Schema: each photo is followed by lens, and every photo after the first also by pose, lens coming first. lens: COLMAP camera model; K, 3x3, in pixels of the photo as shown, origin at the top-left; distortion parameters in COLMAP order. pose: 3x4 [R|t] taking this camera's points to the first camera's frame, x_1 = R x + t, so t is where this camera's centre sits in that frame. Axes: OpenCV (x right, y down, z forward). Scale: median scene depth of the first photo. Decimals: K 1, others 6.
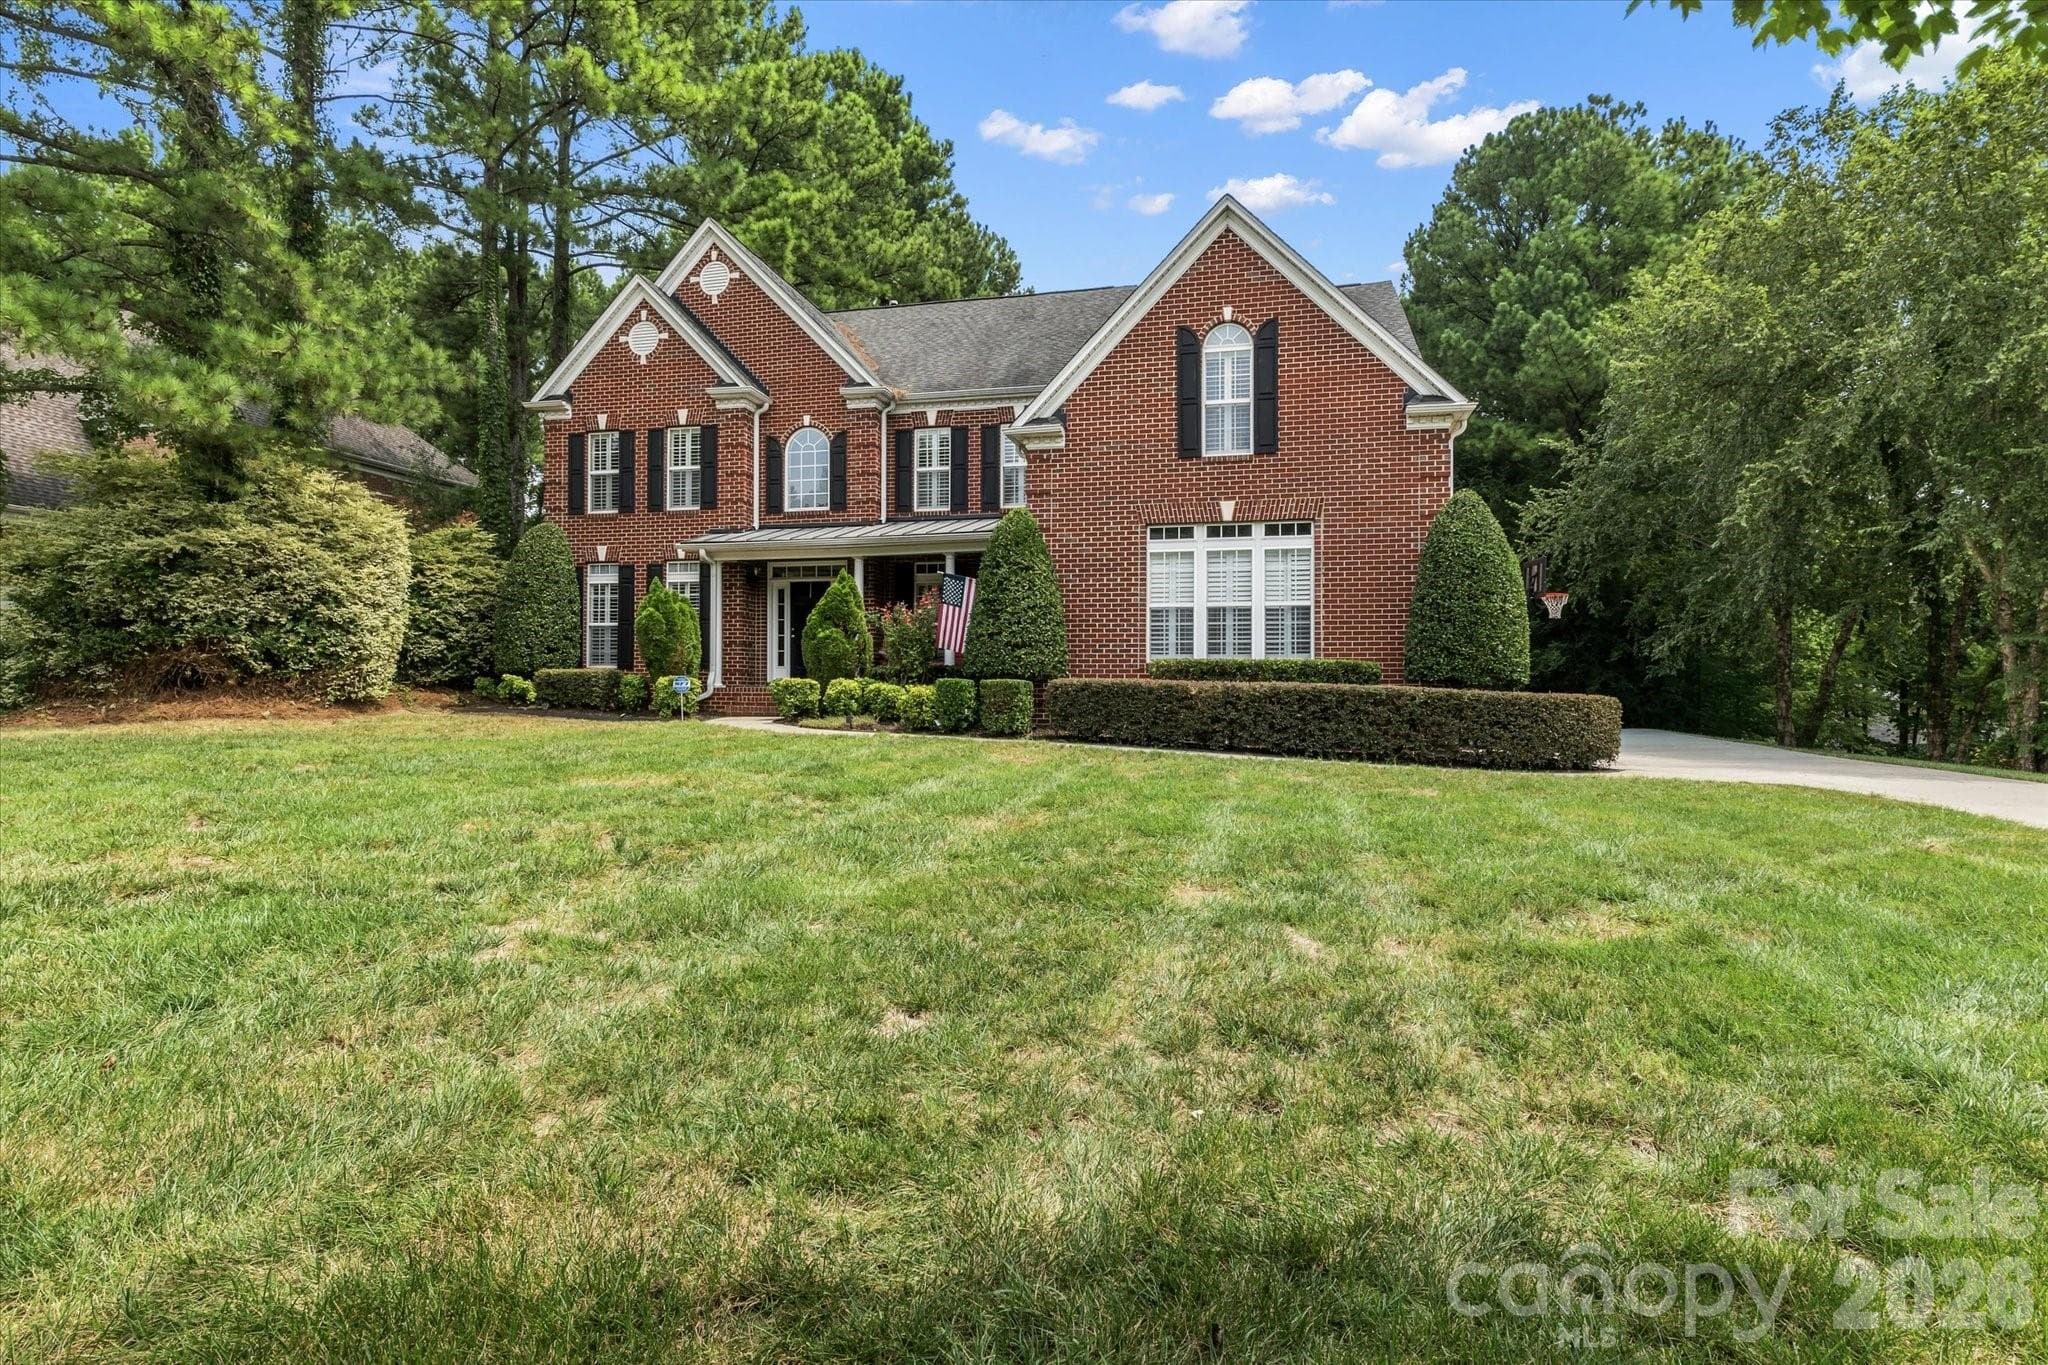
lens RADIAL K [[1120.2, 0, 1024.0], [0, 1120.2, 682.5], [0, 0, 1]] dist [0.004924, 0.000756]
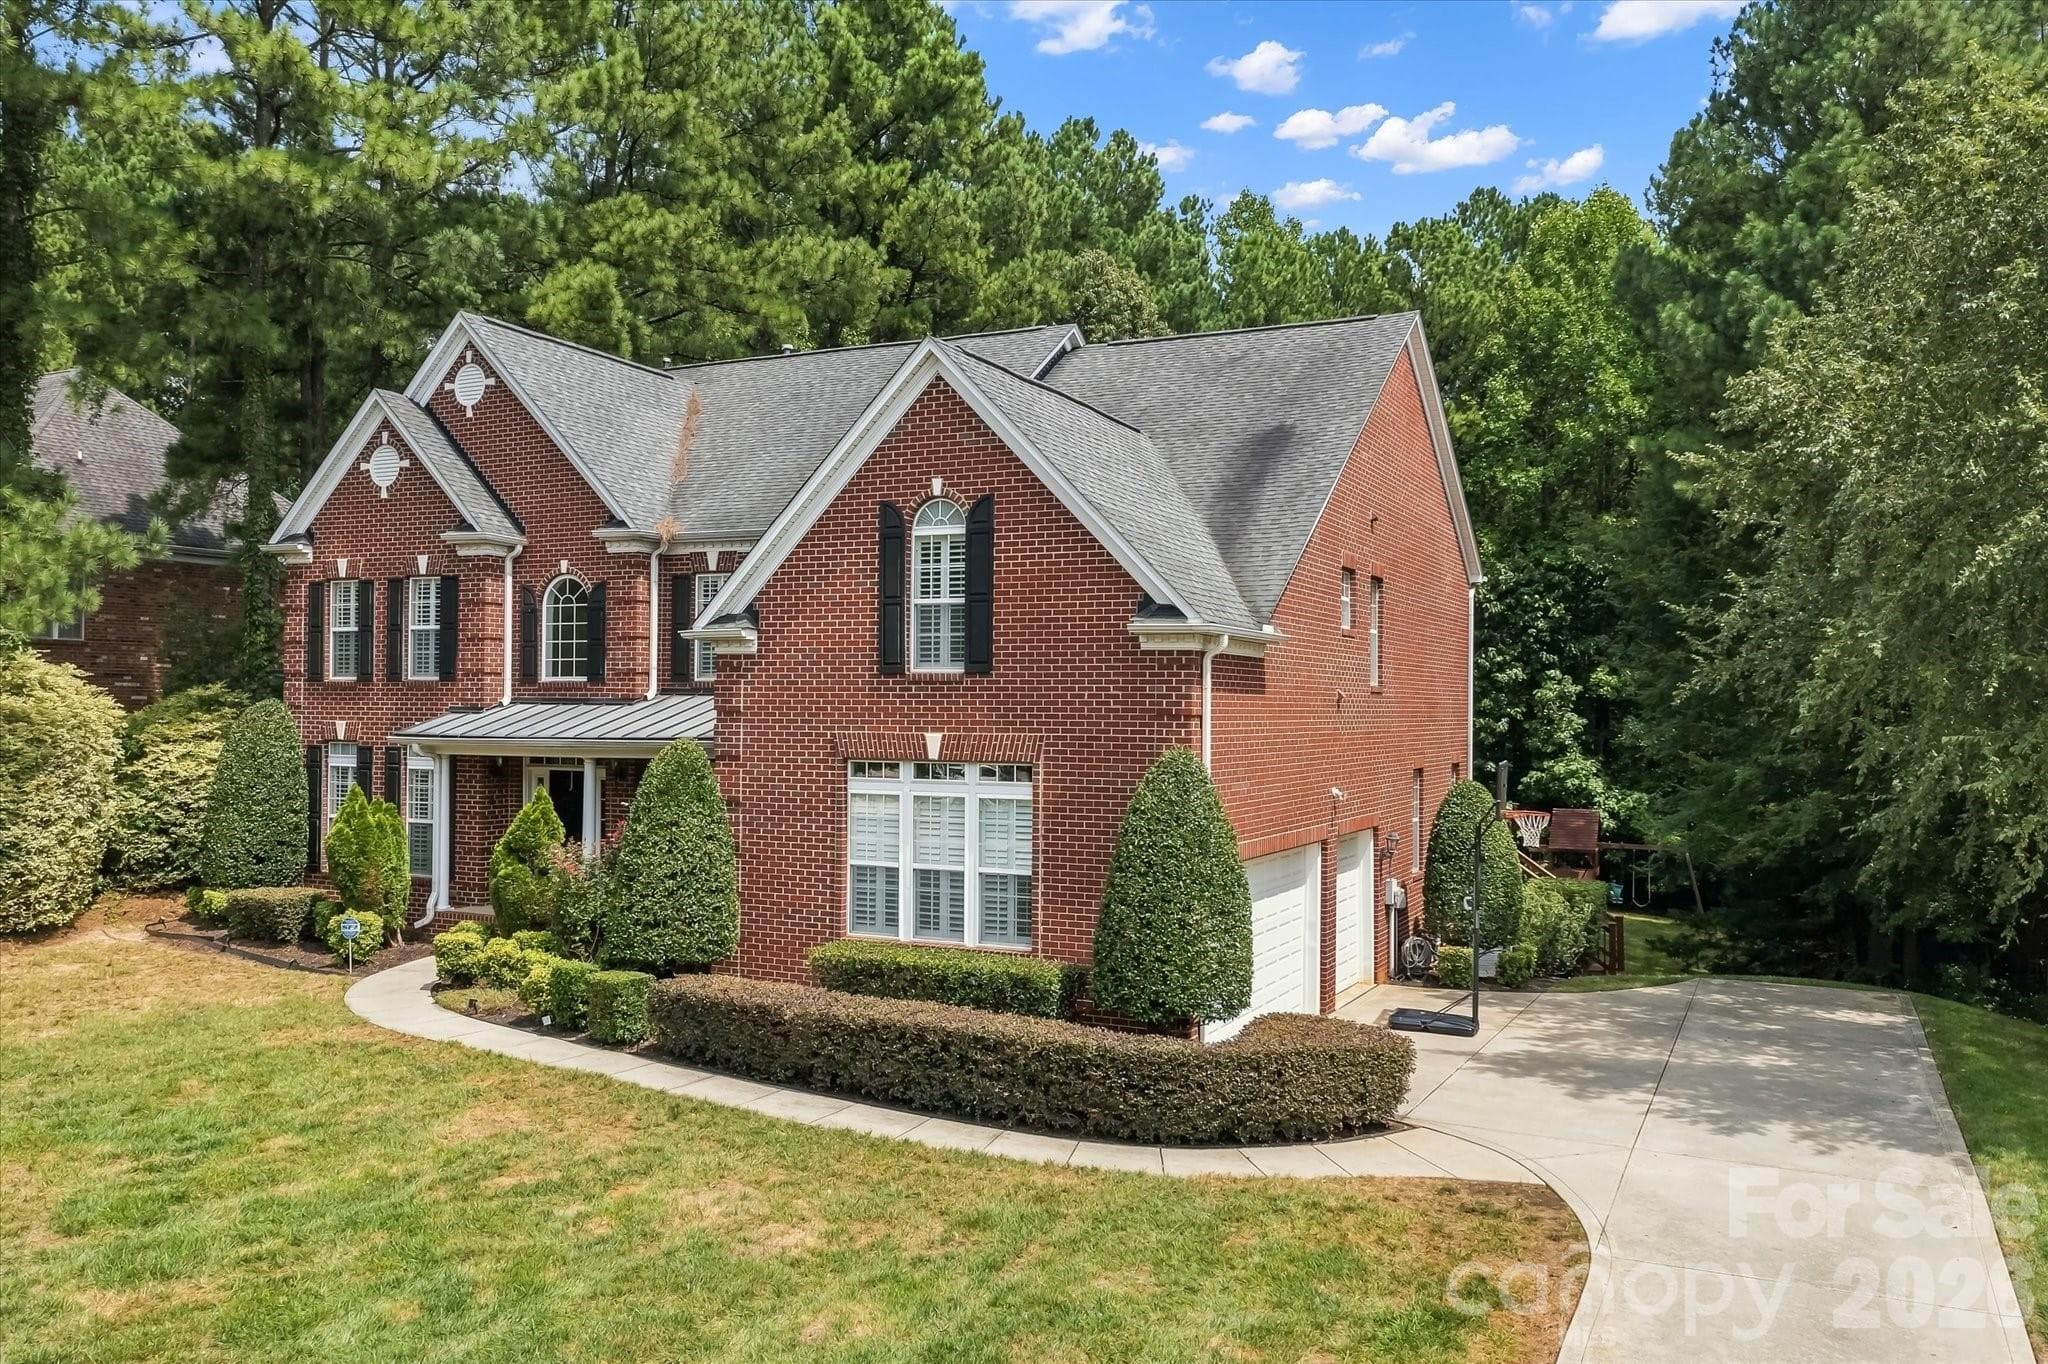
lens RADIAL K [[1699.1, 0, 1024.0], [0, 1699.1, 682.0], [0, 0, 1]] dist [-0.010406, -0.009070]
pose [[0.974884, 0.000784, -0.222712, 0.392476], [-0.001232, 0.999997, -0.001873, -0.152849], [0.222710, 0.002100, 0.974882, -0.092505]]
